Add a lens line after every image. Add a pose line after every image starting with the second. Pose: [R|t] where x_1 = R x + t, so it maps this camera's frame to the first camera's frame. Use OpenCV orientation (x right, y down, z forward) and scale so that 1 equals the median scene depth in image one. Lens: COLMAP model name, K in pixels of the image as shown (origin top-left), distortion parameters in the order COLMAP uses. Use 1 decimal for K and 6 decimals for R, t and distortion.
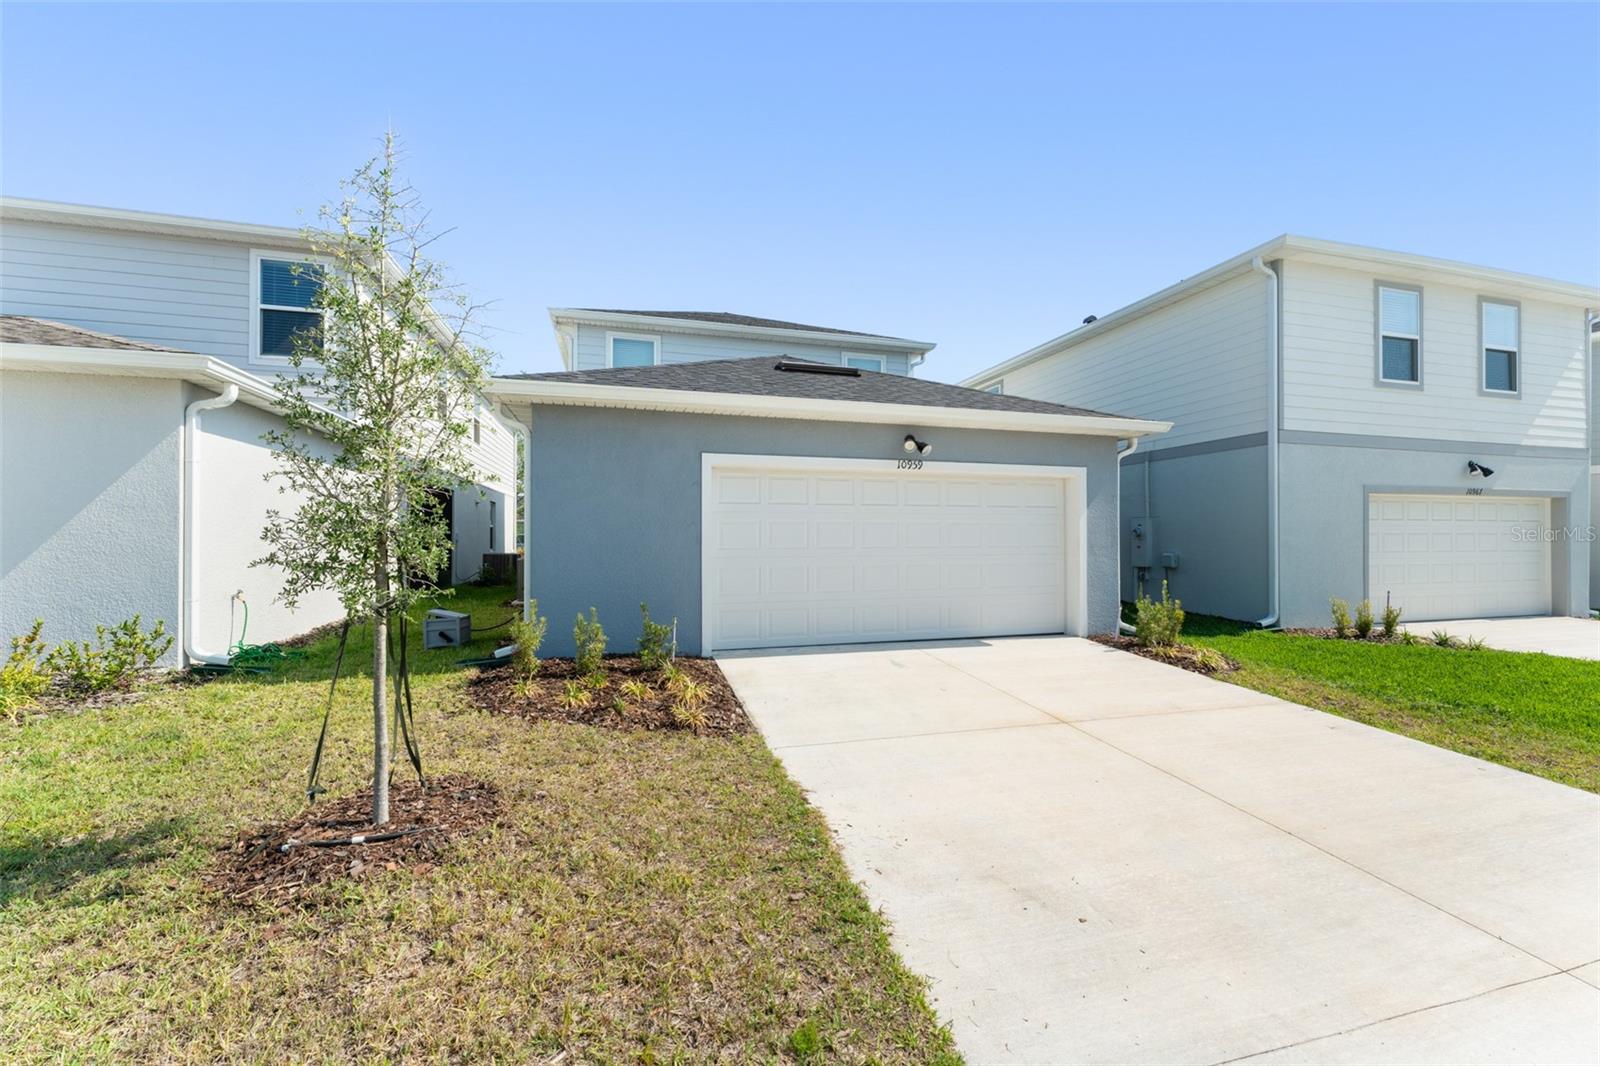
lens RADIAL K [[646.5, 0, 800.0], [0, 646.5, 528.8], [0, 0, 1]] dist [0.002102, 0.000071]
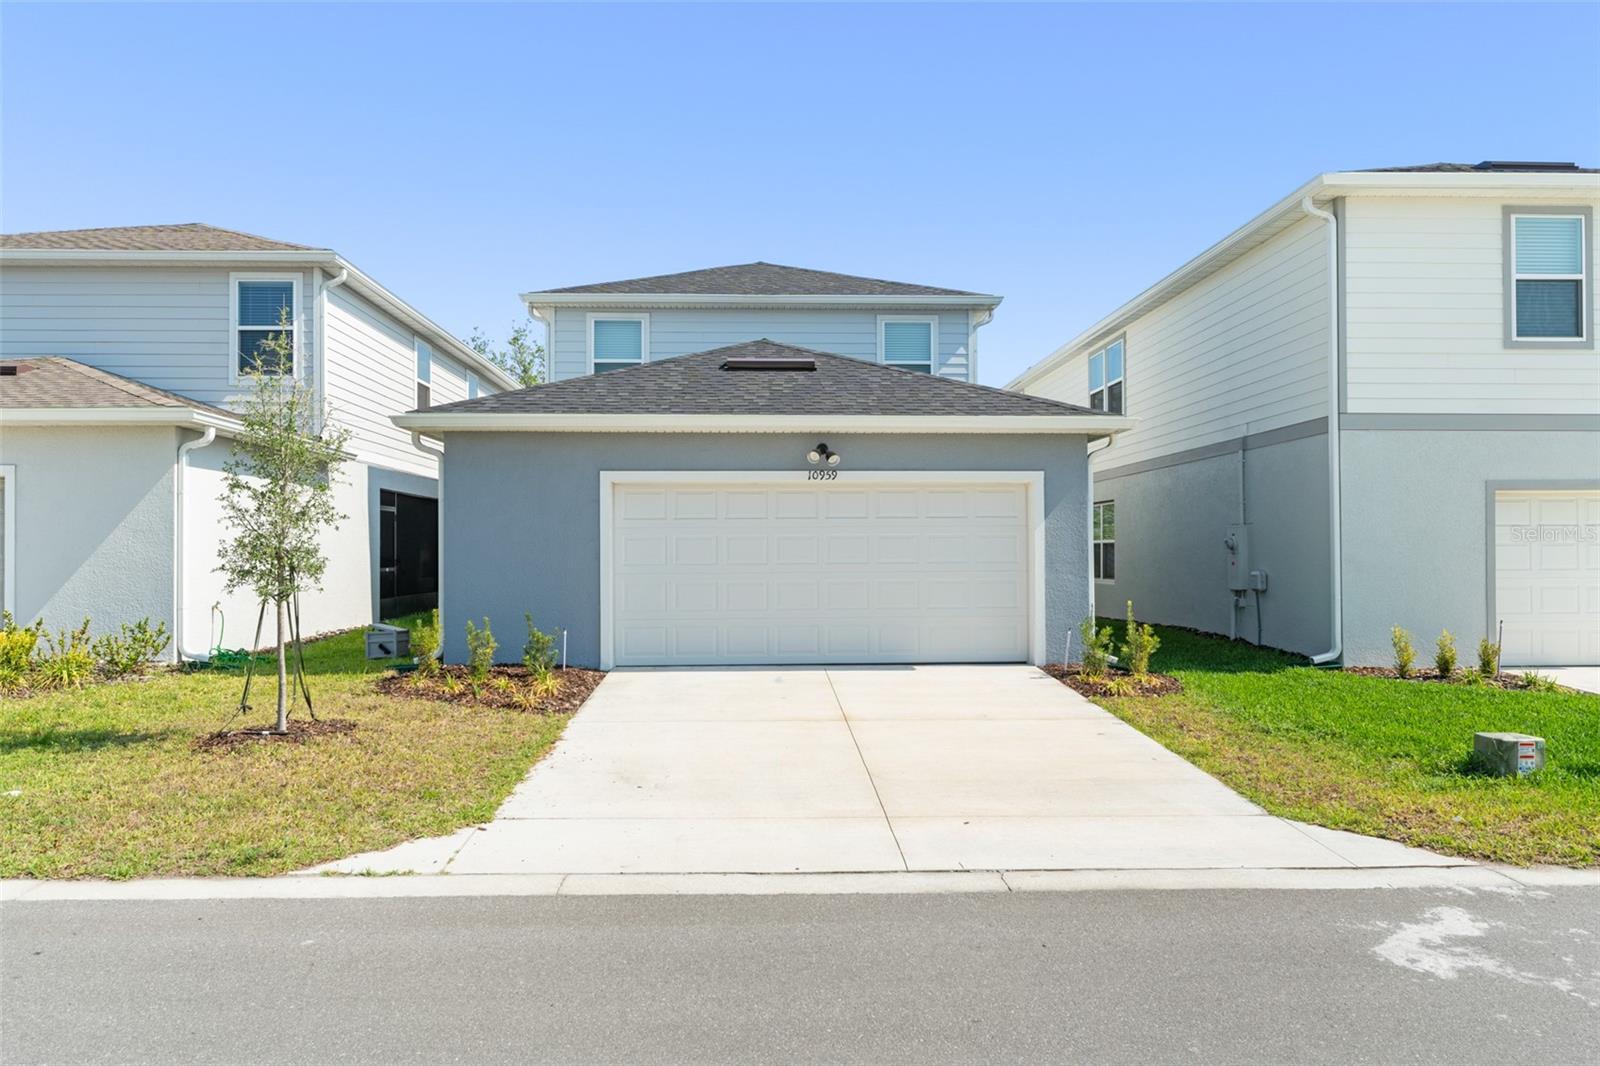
lens RADIAL K [[1044.2, 0, 773.7], [0, 1044.2, 531.2], [0, 0, 1]] dist [0.001221, 0.000713]
pose [[0.971684, -0.009012, -0.236113, 0.471880], [0.007382, 0.999942, -0.007784, -0.006741], [0.236170, 0.005821, 0.971694, -0.504839]]
